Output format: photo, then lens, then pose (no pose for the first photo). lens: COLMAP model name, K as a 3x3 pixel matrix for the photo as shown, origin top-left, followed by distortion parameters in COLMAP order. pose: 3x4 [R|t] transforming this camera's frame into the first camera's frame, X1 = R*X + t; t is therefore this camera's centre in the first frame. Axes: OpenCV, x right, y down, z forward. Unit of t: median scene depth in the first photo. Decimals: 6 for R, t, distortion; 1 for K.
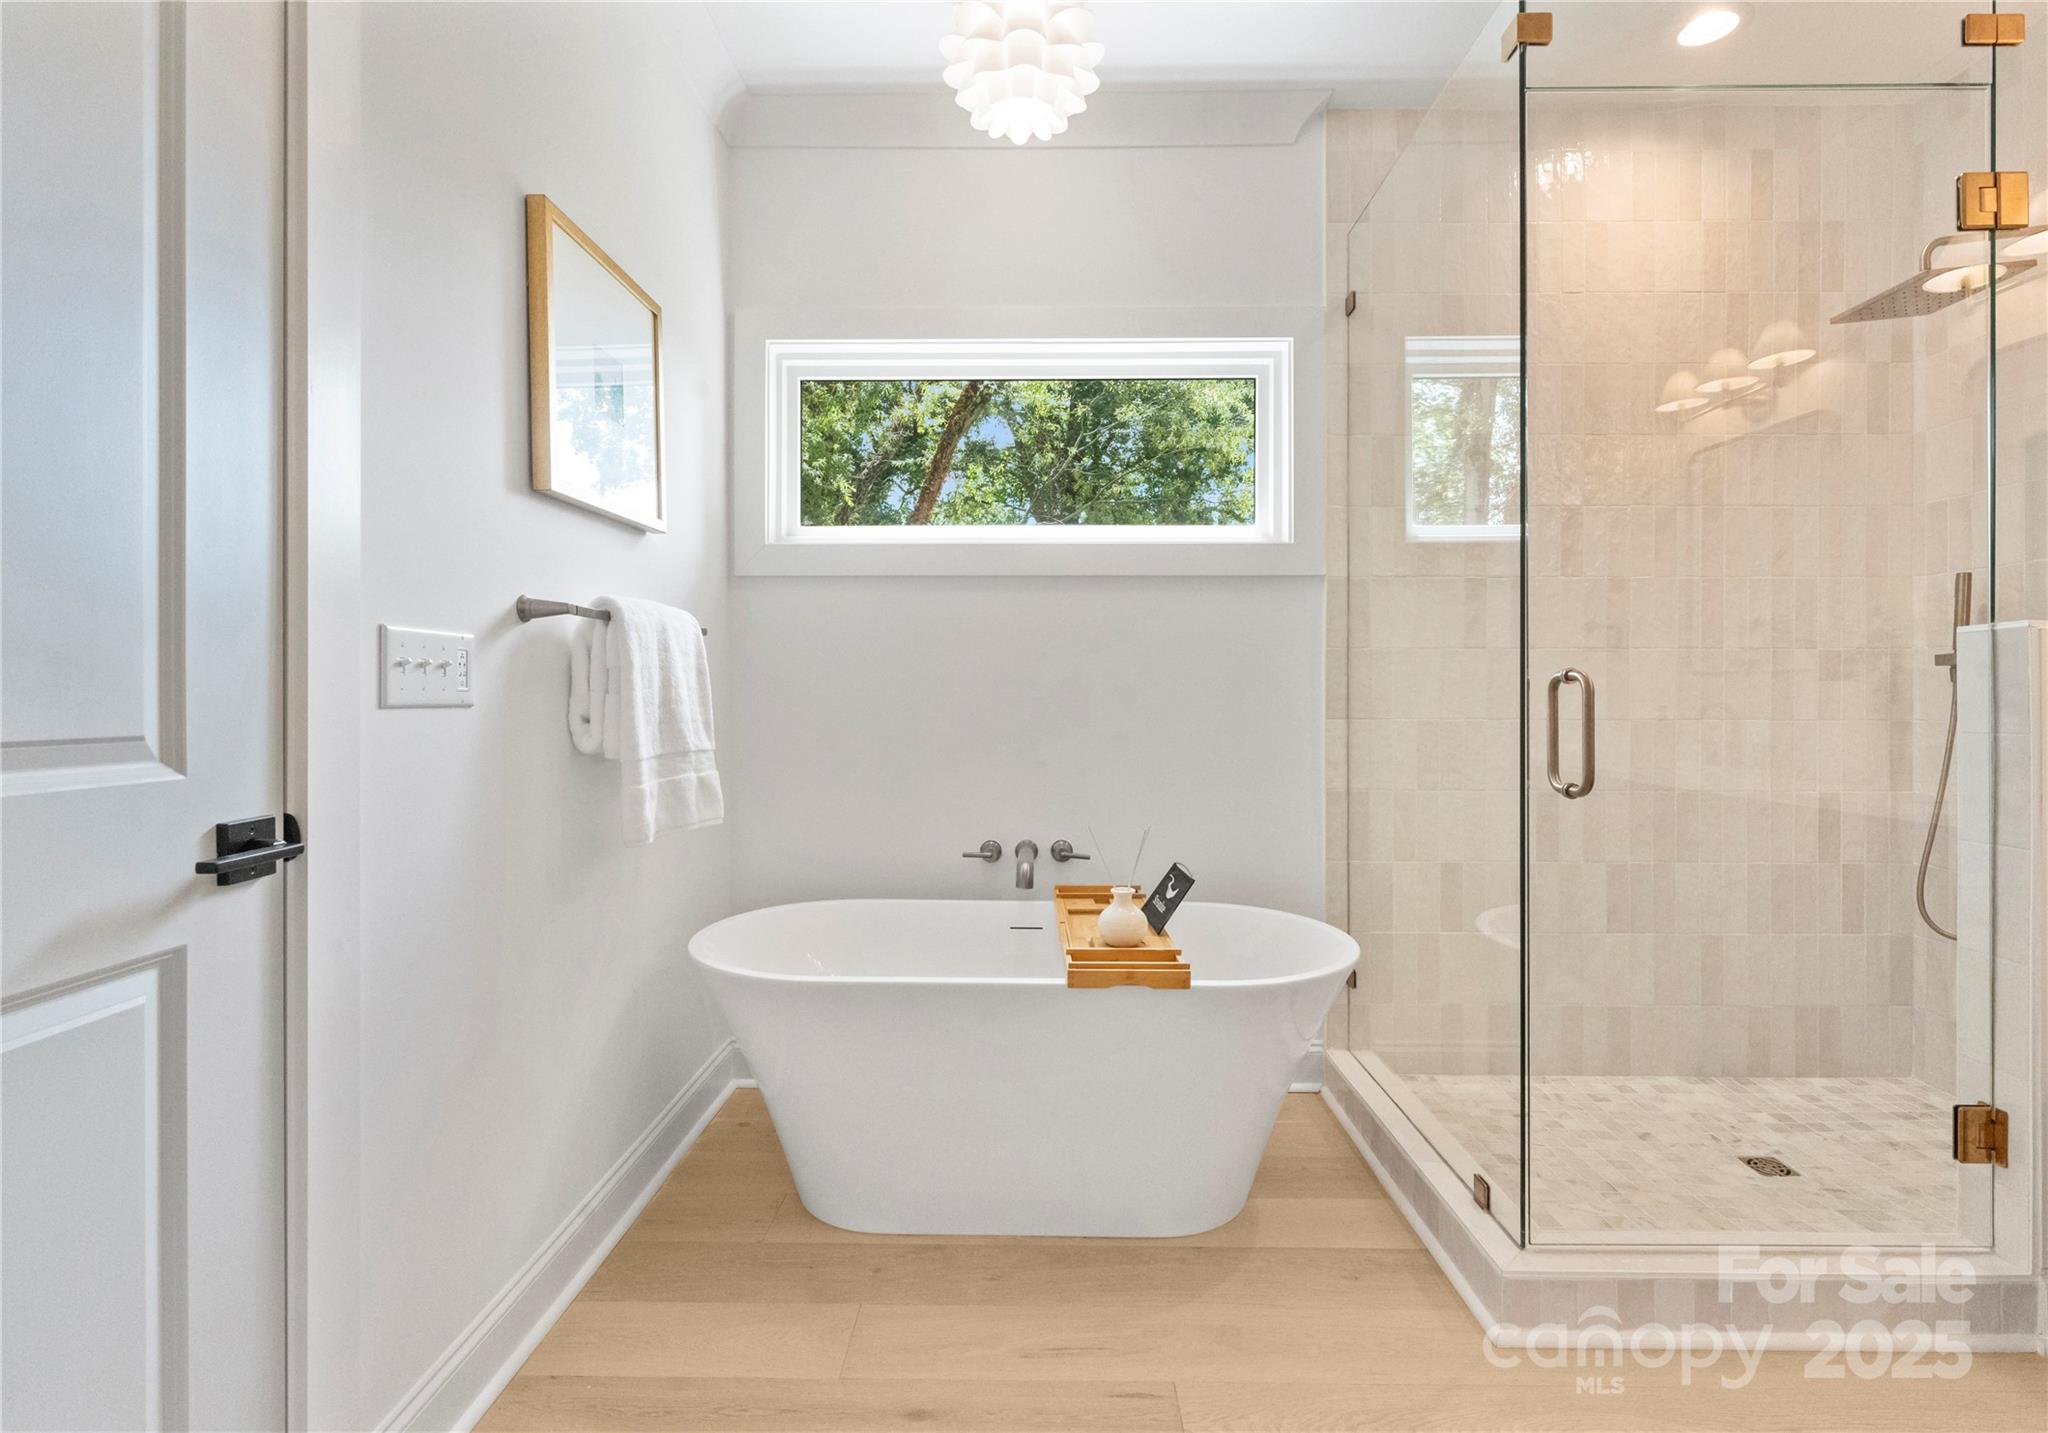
lens RADIAL K [[959.0, 0, 1023.1], [0, 959.0, 705.0], [0, 0, 1]] dist [-0.000612, -0.000678]
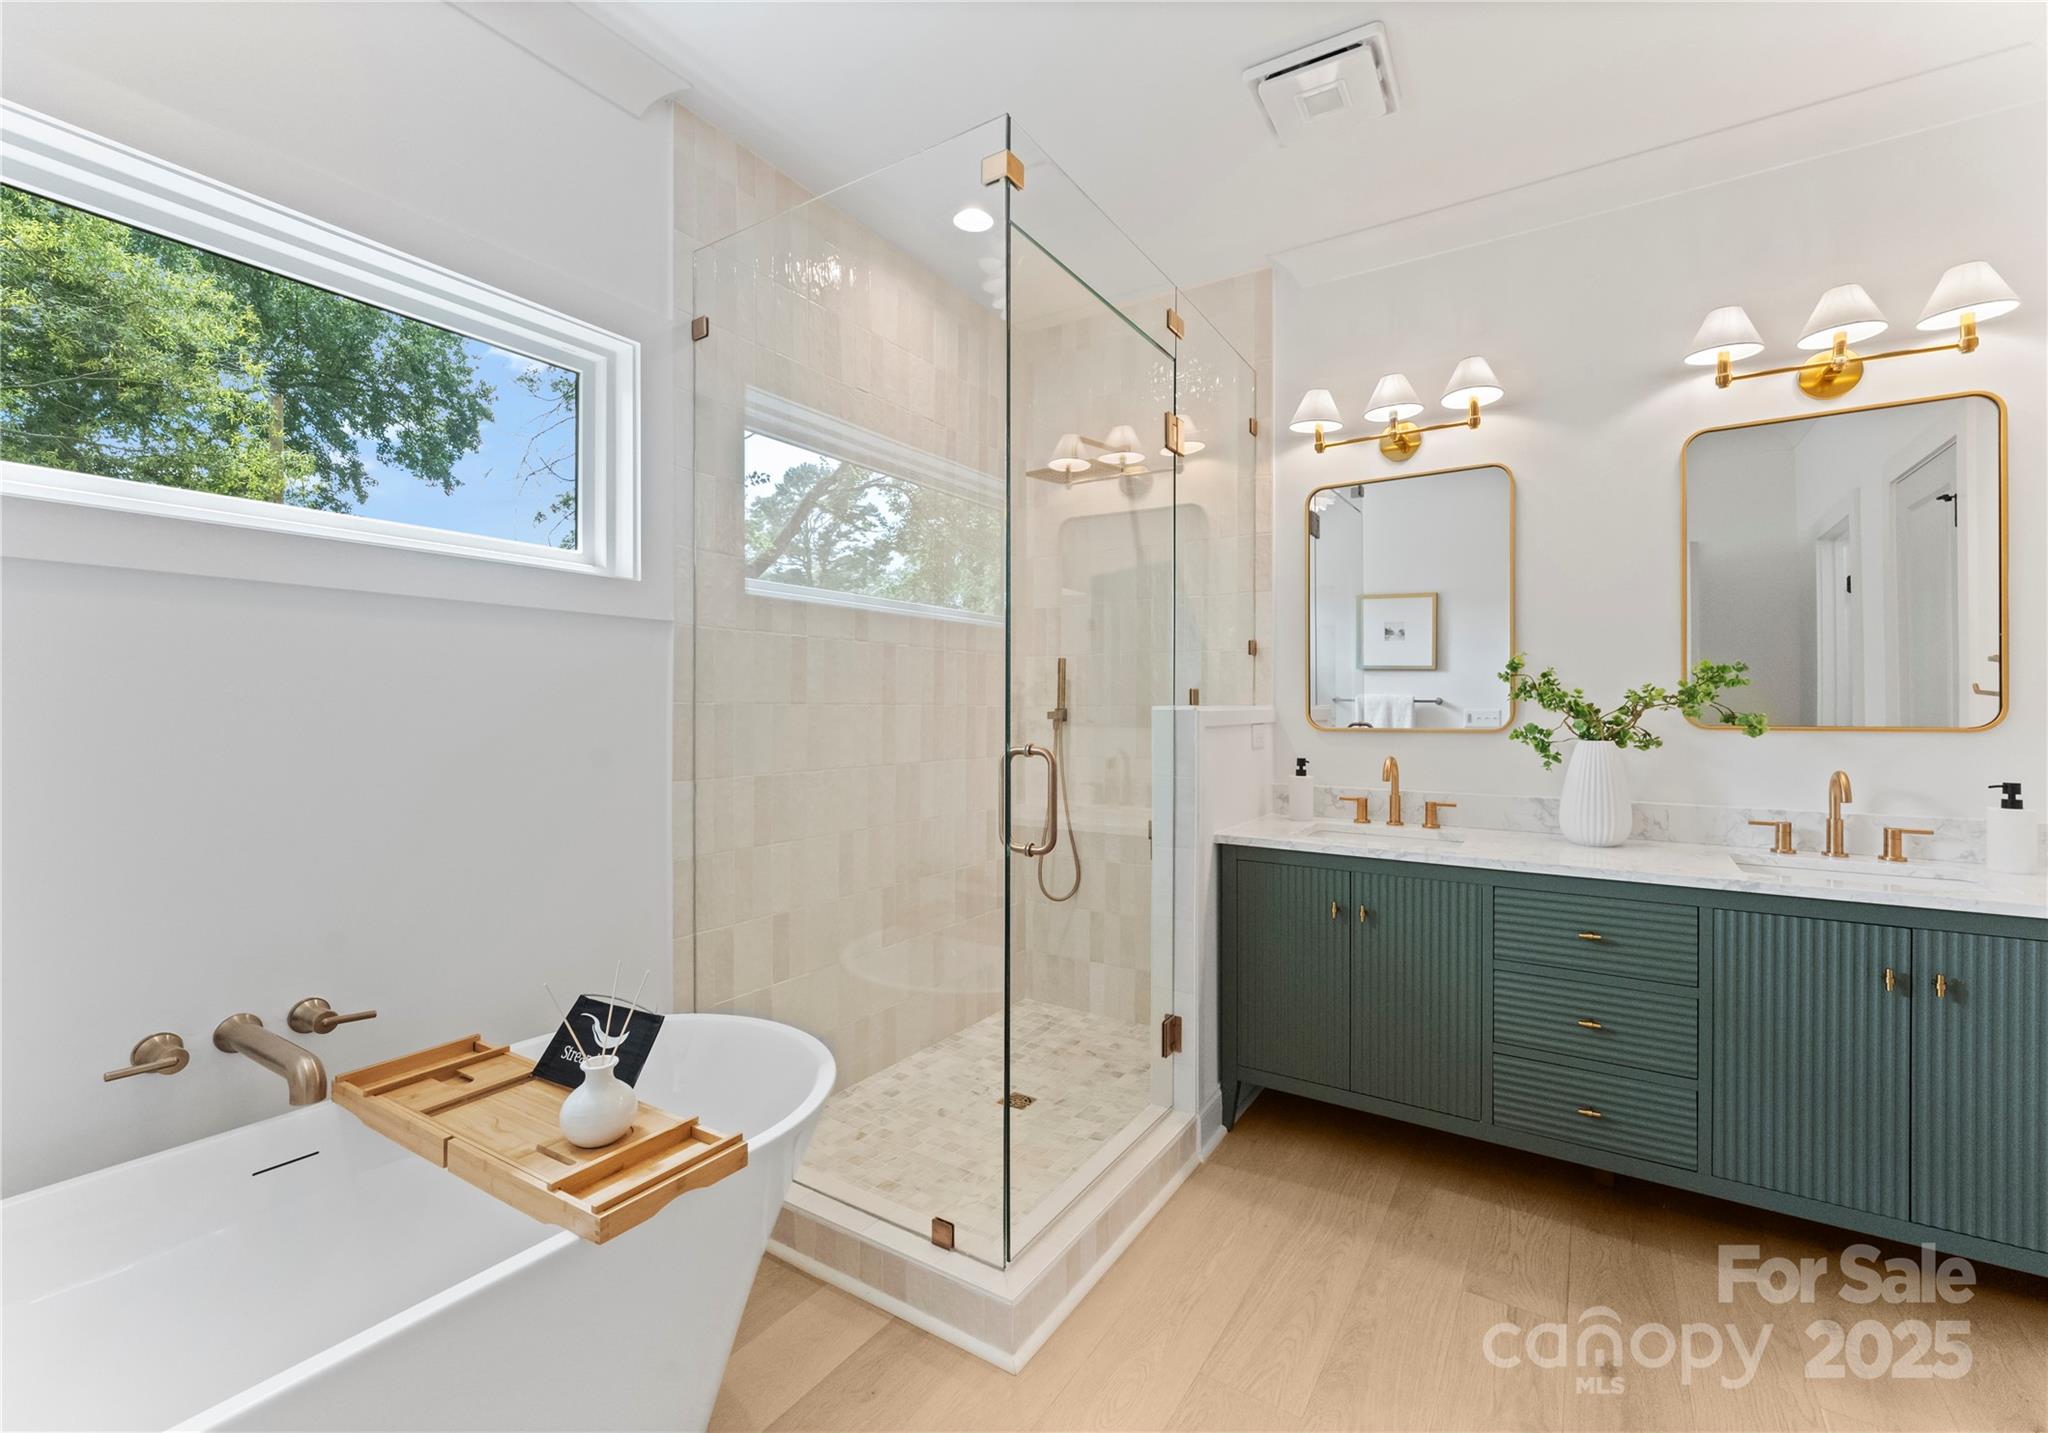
lens RADIAL K [[886.8, 0, 1016.2], [0, 886.8, 710.6], [0, 0, 1]] dist [0.004175, 0.000965]
pose [[0.521631, -0.005086, 0.853156, -0.229358], [0.005796, 0.999980, 0.002417, -0.053381], [-0.853152, 0.003684, 0.521650, 0.300909]]
